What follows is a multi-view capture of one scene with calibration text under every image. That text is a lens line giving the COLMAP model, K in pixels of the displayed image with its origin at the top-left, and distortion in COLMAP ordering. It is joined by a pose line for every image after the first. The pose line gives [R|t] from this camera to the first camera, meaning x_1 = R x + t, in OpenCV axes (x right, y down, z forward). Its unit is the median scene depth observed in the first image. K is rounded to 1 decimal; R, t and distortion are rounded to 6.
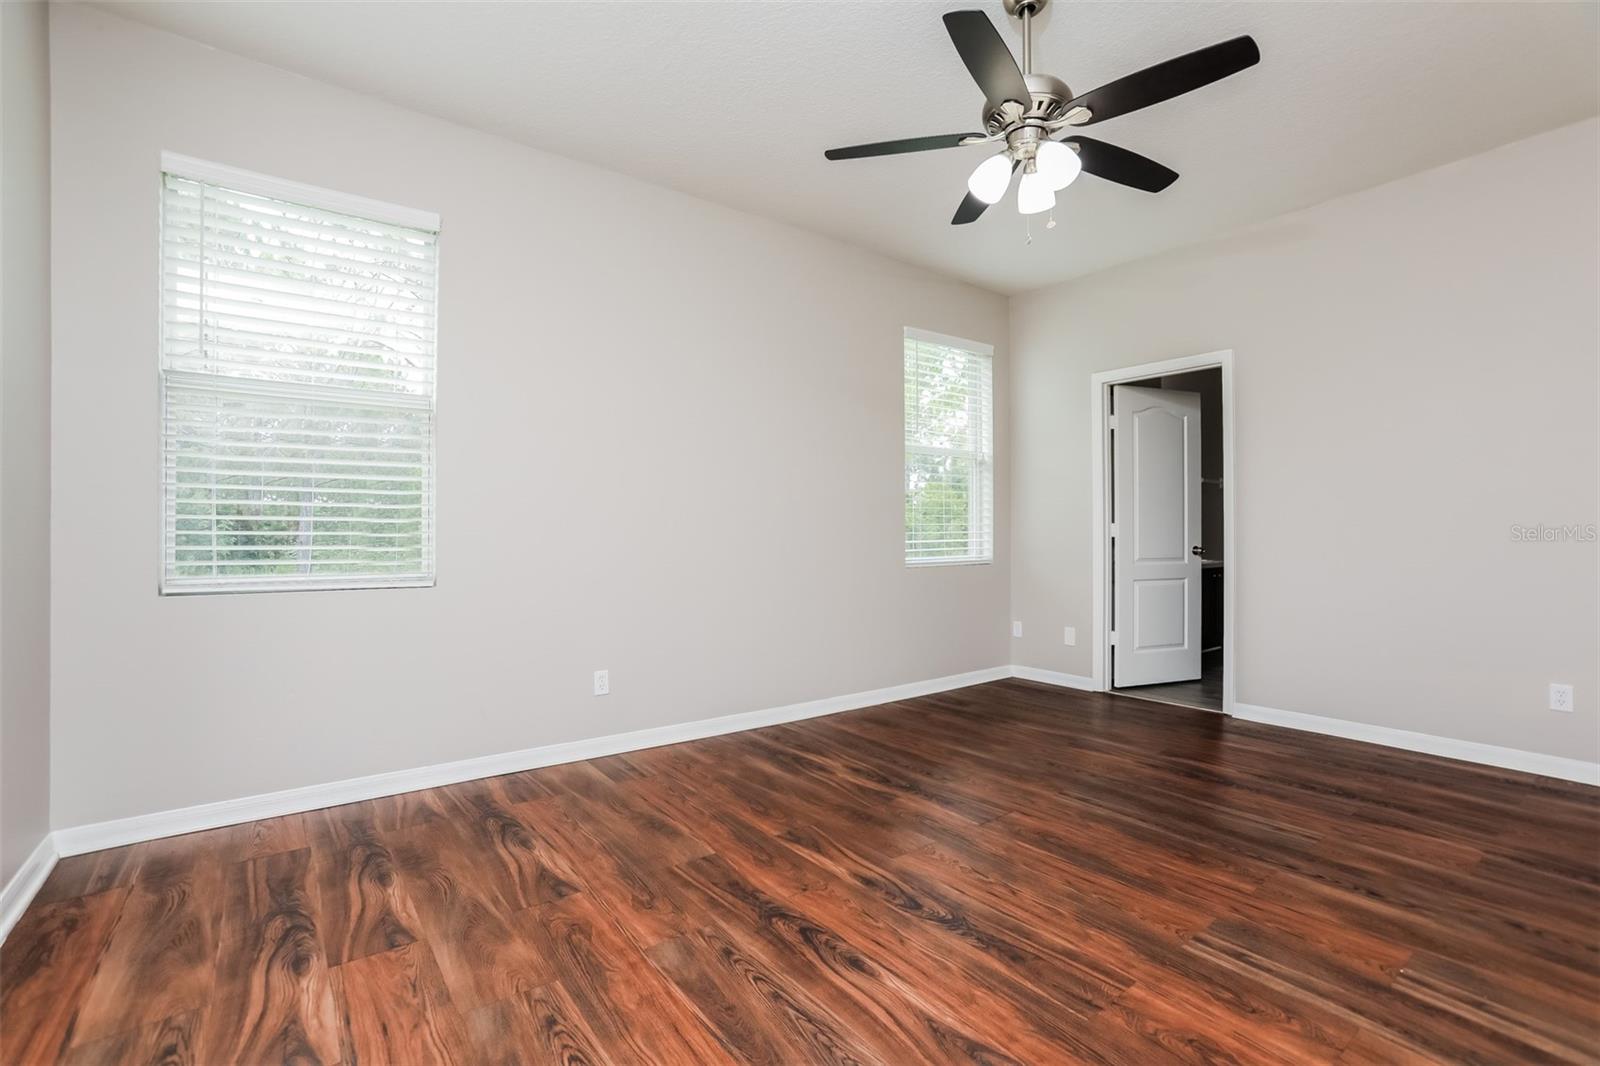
lens RADIAL K [[713.8, 0, 800.0], [0, 713.8, 533.0], [0, 0, 1]] dist [-0.065718, 0.027681]
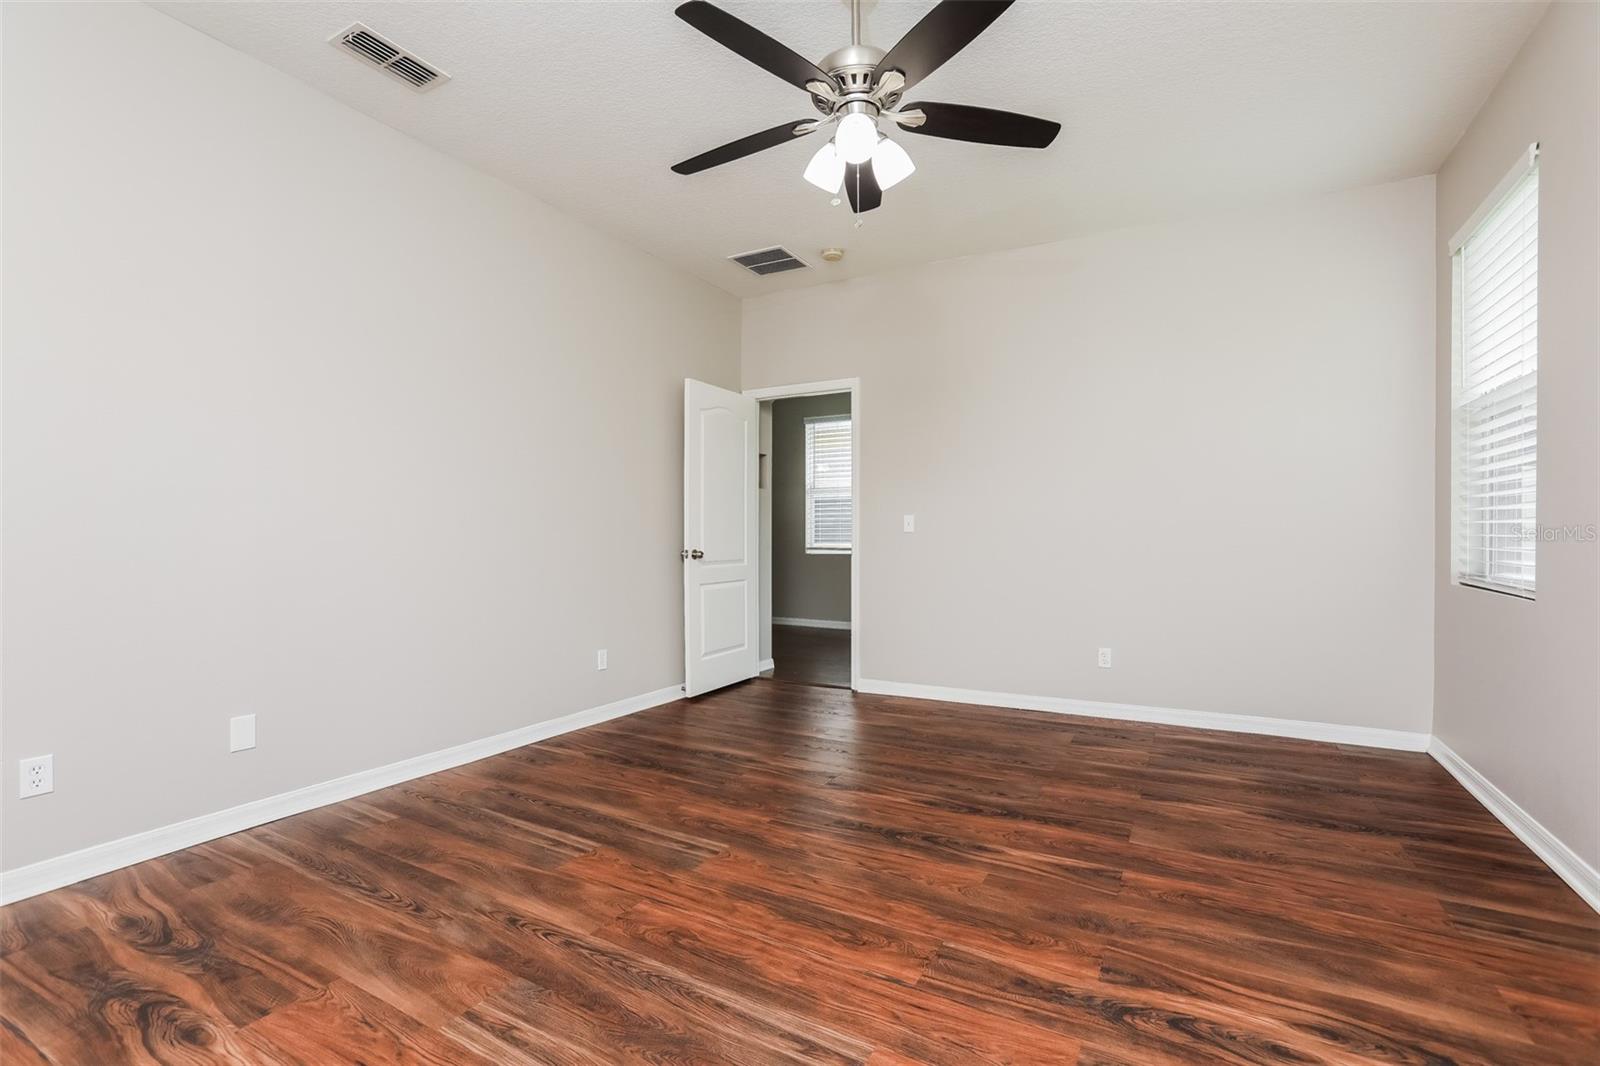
lens RADIAL K [[713.8, 0, 800.0], [0, 713.8, 533.0], [0, 0, 1]] dist [-0.065718, 0.027681]
pose [[-0.917181, 0.000203, -0.398471, 0.843152], [0.000736, 0.999999, -0.001184, -0.002390], [0.398471, -0.001380, -0.917180, 2.000422]]
